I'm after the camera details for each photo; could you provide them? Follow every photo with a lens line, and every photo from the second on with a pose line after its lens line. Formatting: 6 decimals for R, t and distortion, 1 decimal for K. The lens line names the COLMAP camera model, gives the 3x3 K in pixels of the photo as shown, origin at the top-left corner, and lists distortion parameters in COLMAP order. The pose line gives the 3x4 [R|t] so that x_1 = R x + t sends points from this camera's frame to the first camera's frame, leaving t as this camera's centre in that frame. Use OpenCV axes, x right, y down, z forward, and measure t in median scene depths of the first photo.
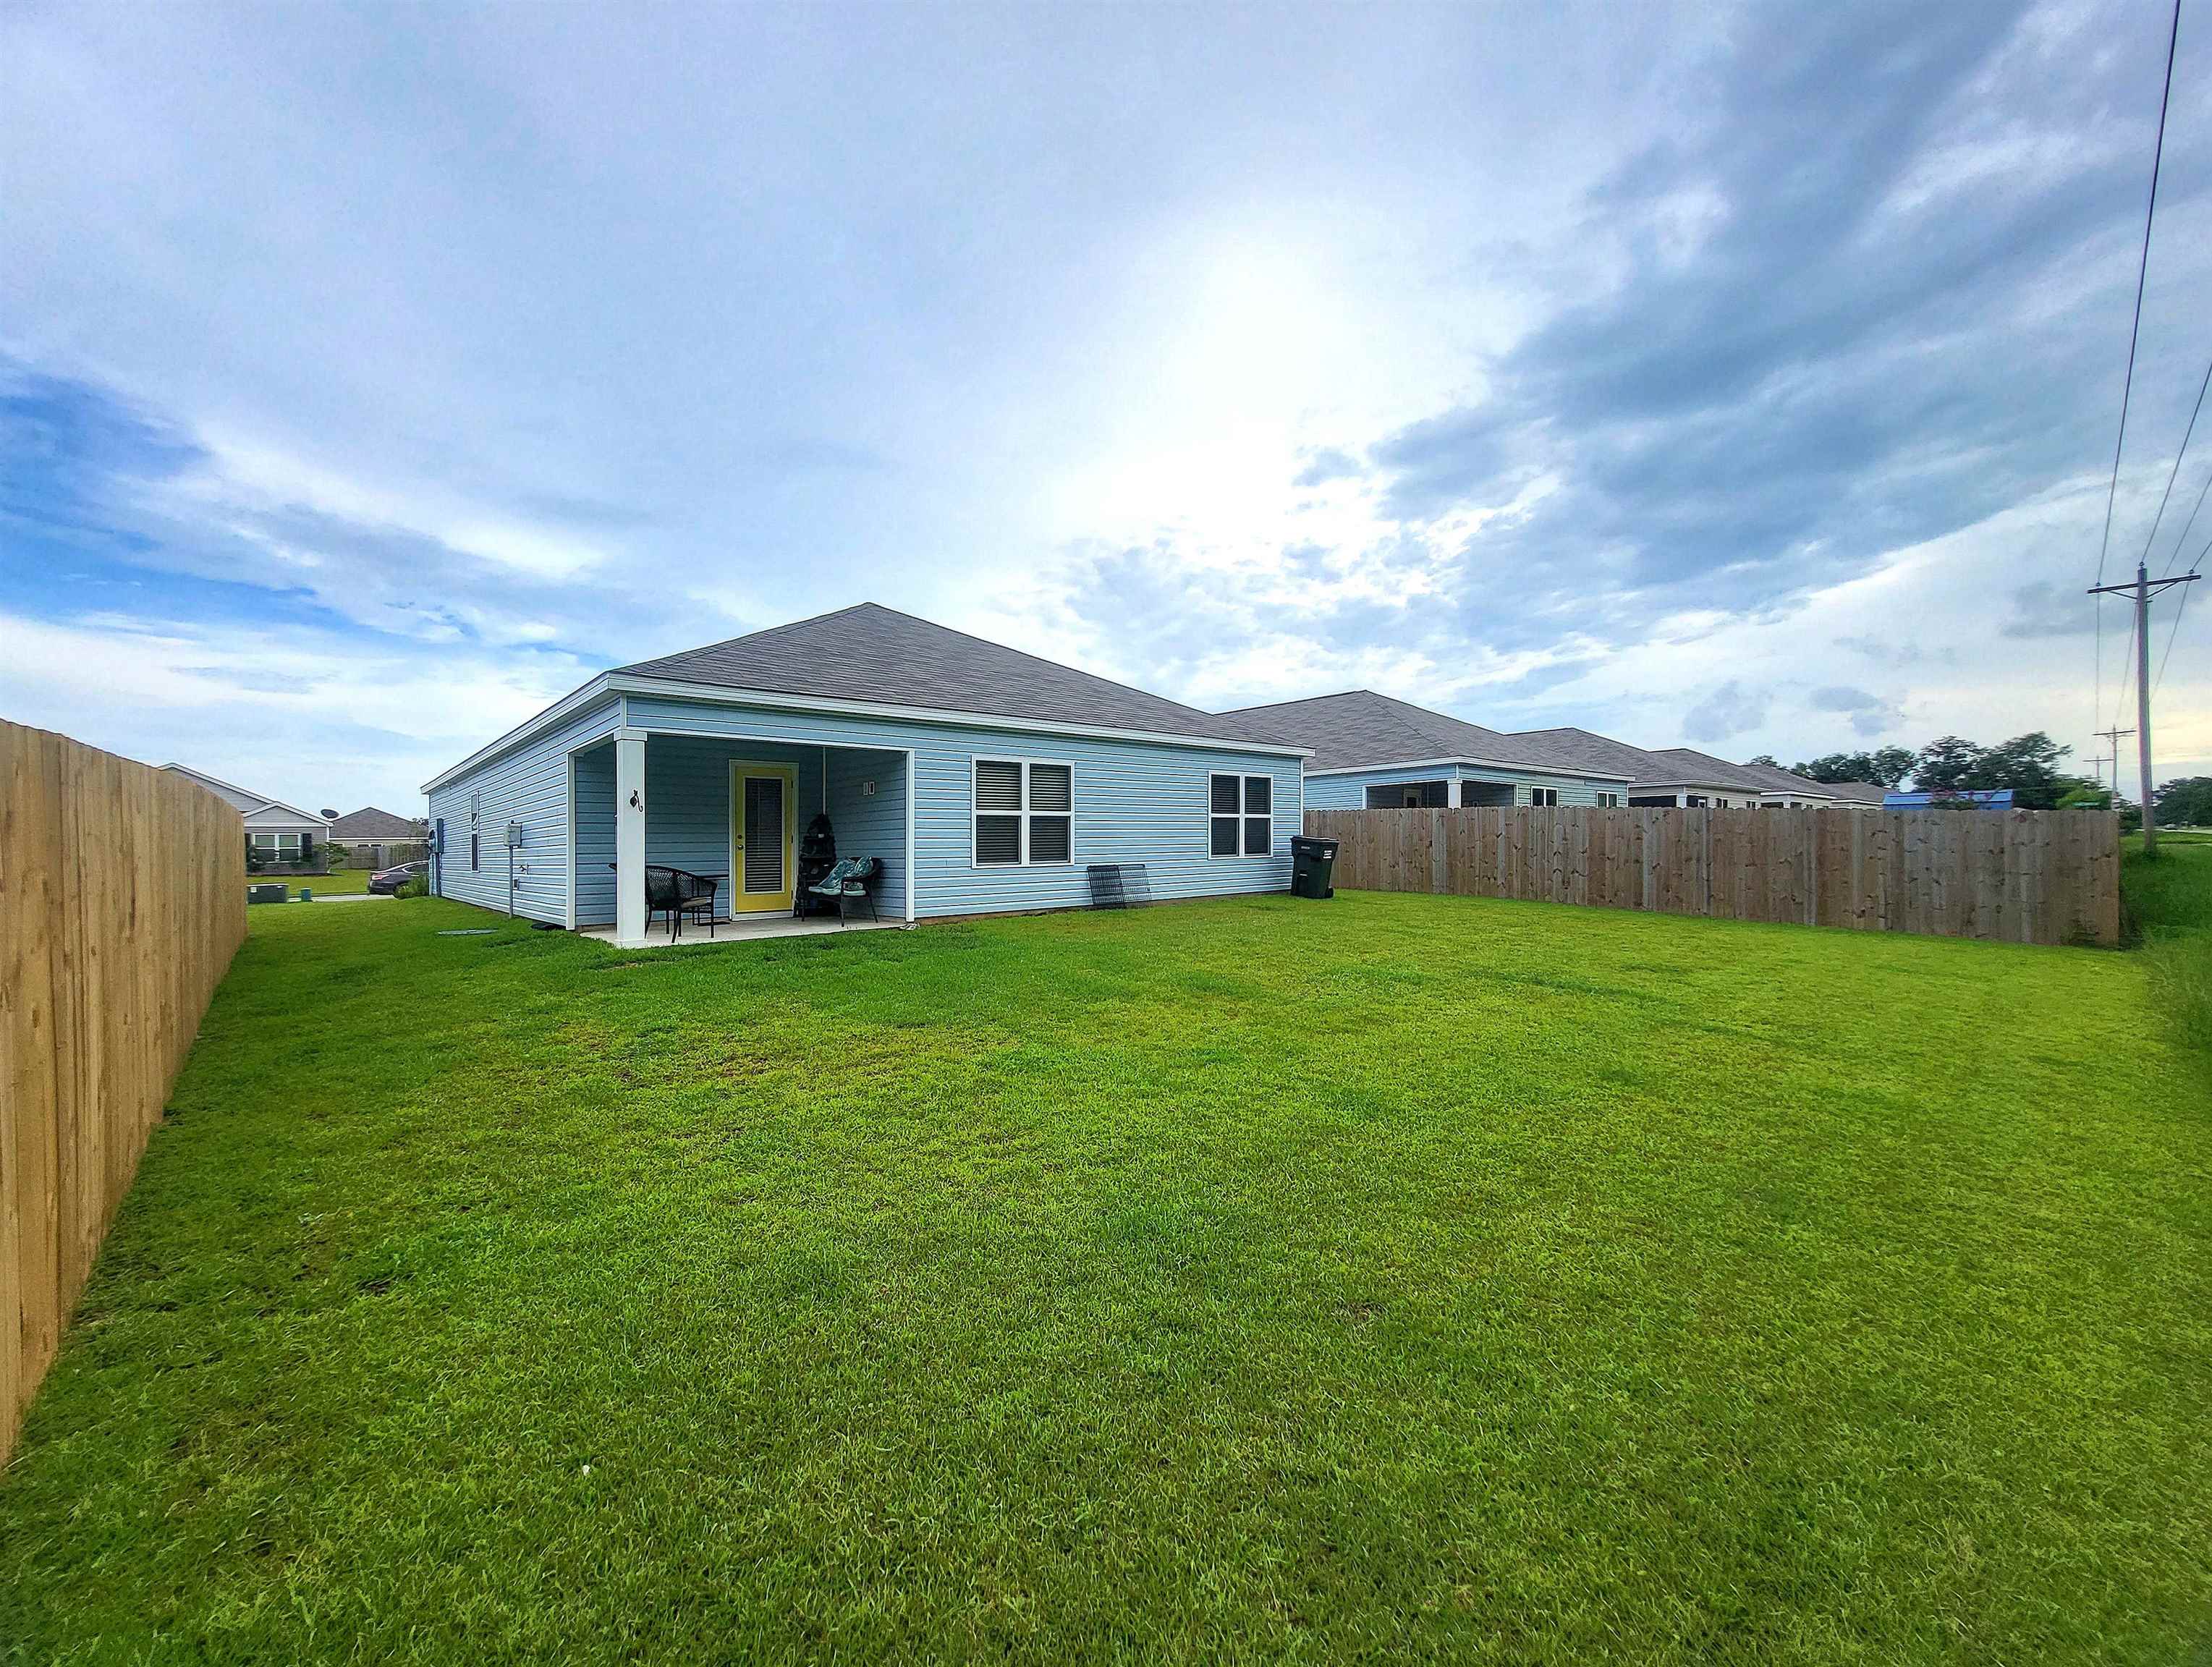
lens RADIAL K [[884.0, 0, 1069.7], [0, 884.0, 837.8], [0, 0, 1]] dist [-0.000412, 0.000031]
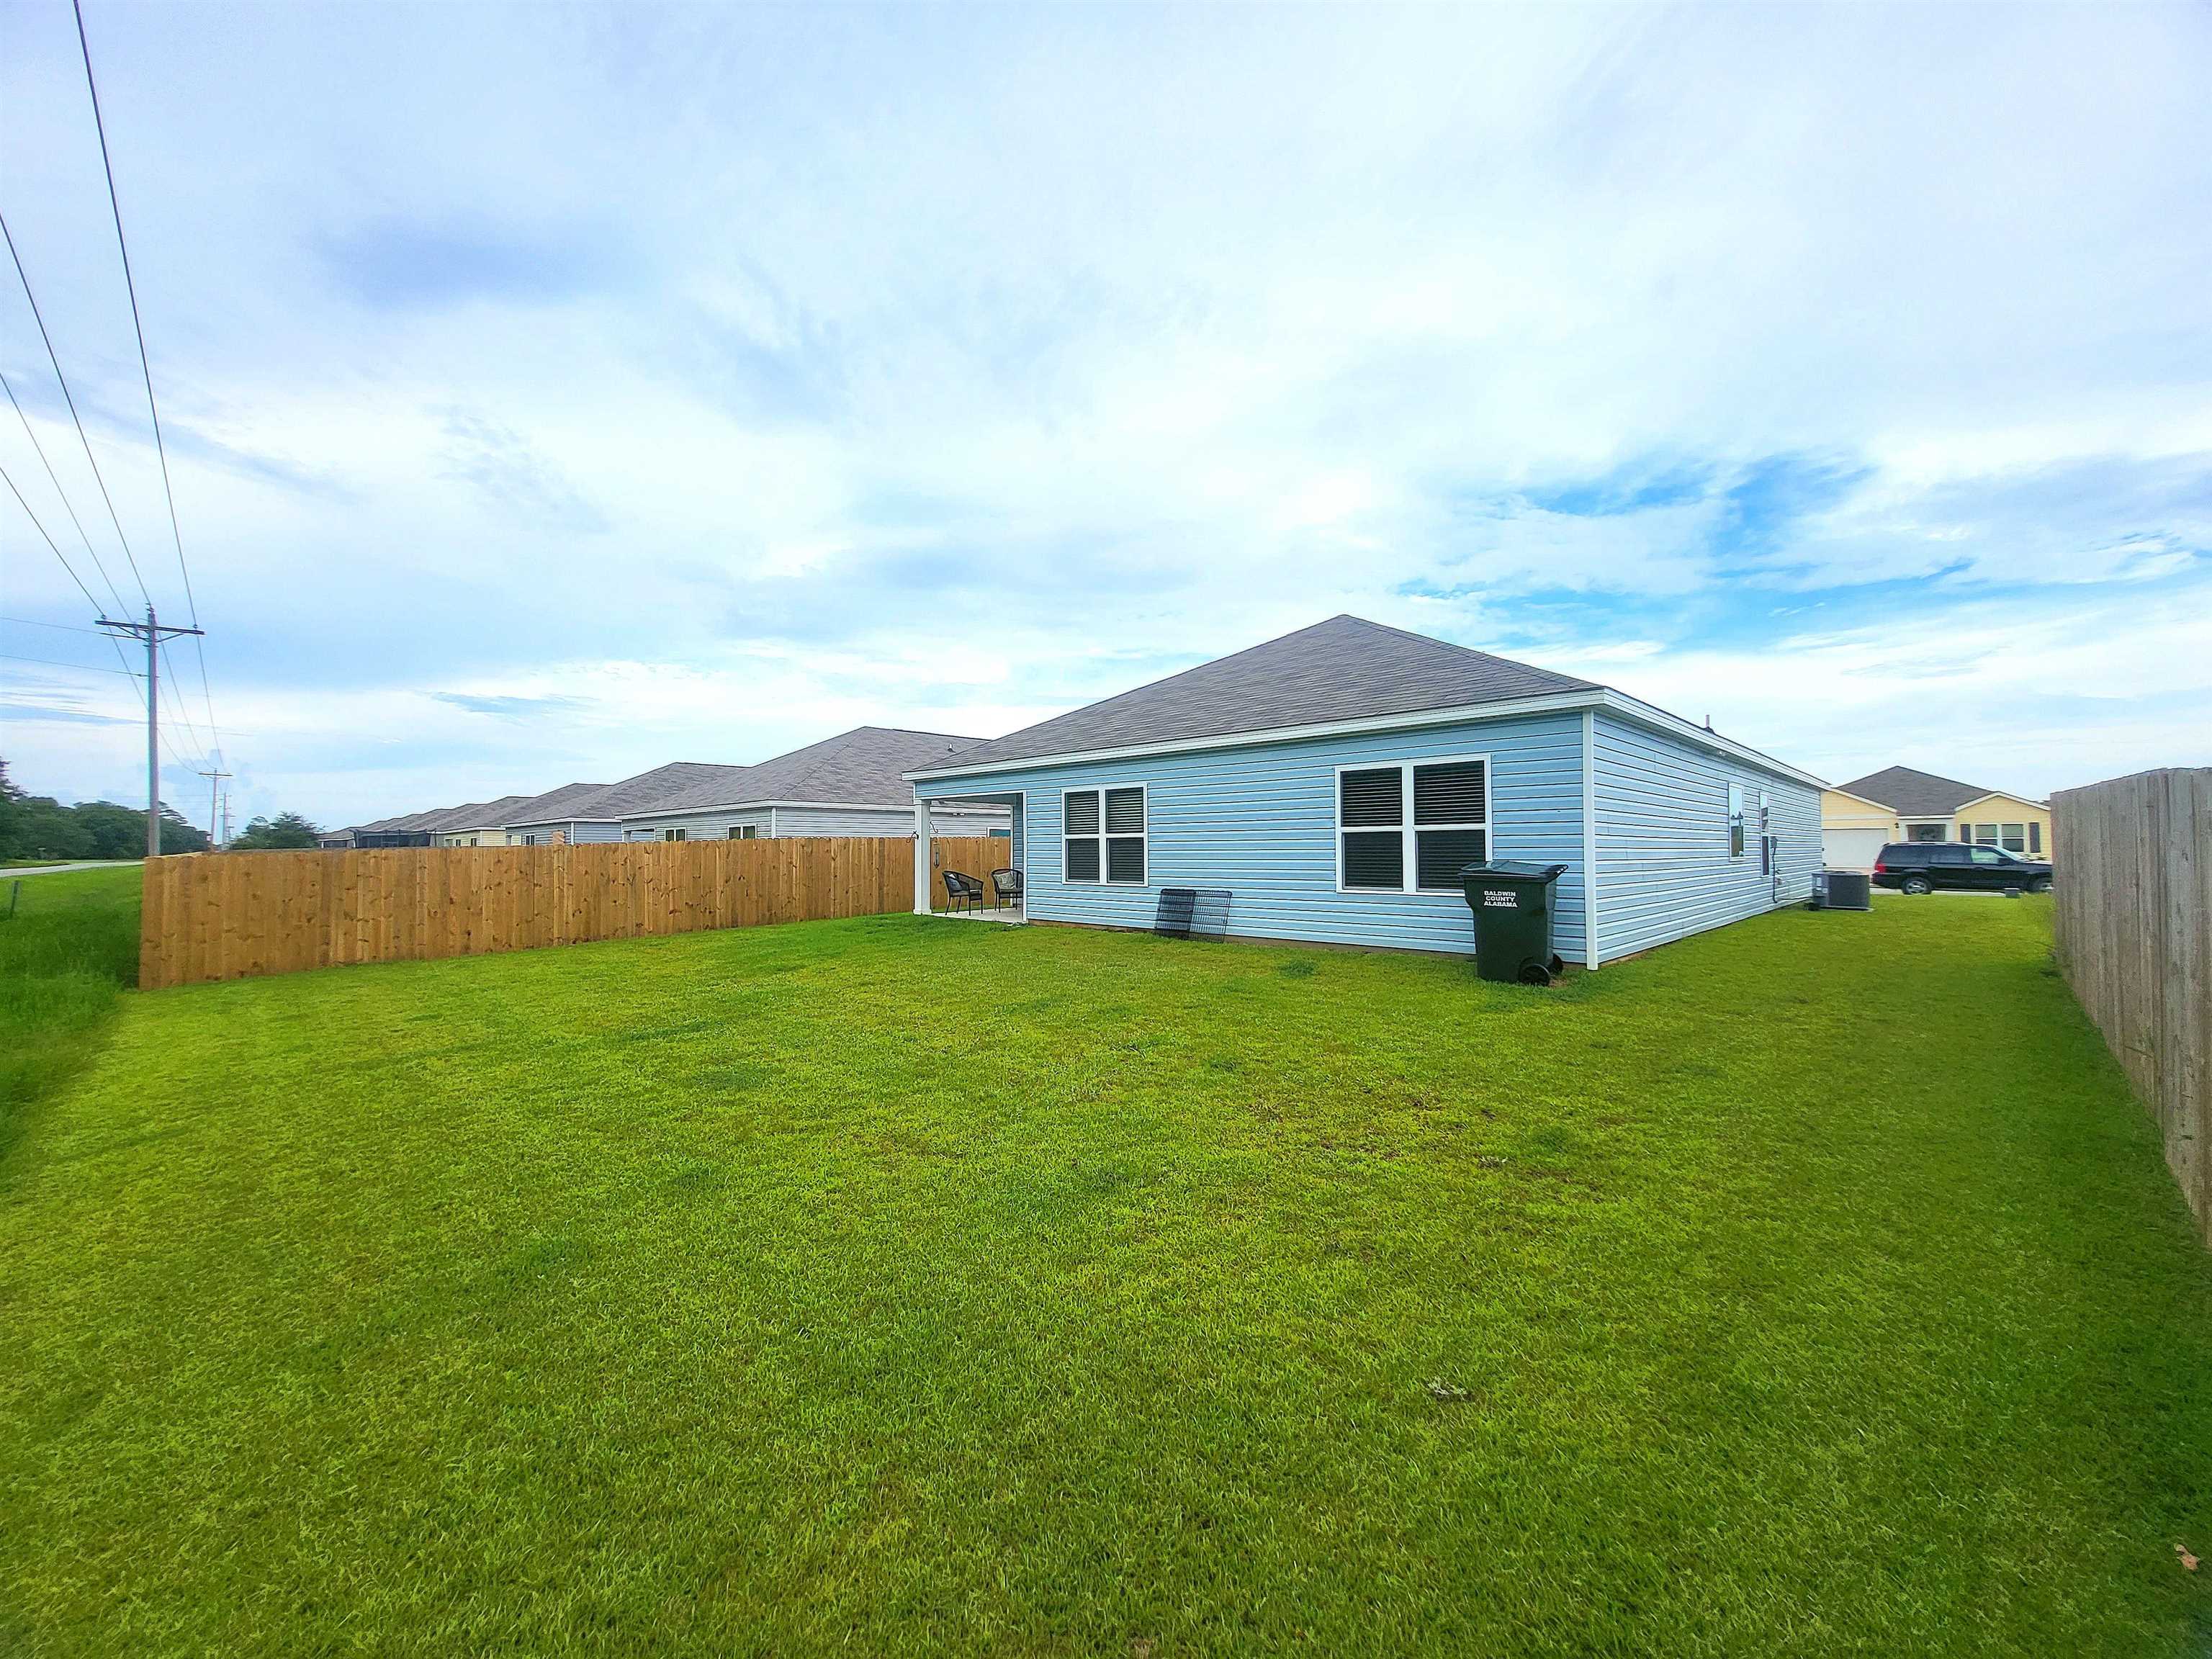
lens RADIAL K [[884.0, 0, 1069.7], [0, 884.0, 833.8], [0, 0, 1]] dist [-0.000412, 0.000031]
pose [[0.043952, -0.017678, -0.998877, 0.973637], [-0.001461, 0.999841, -0.017760, -0.010393], [0.999033, 0.002240, 0.043919, 0.856207]]
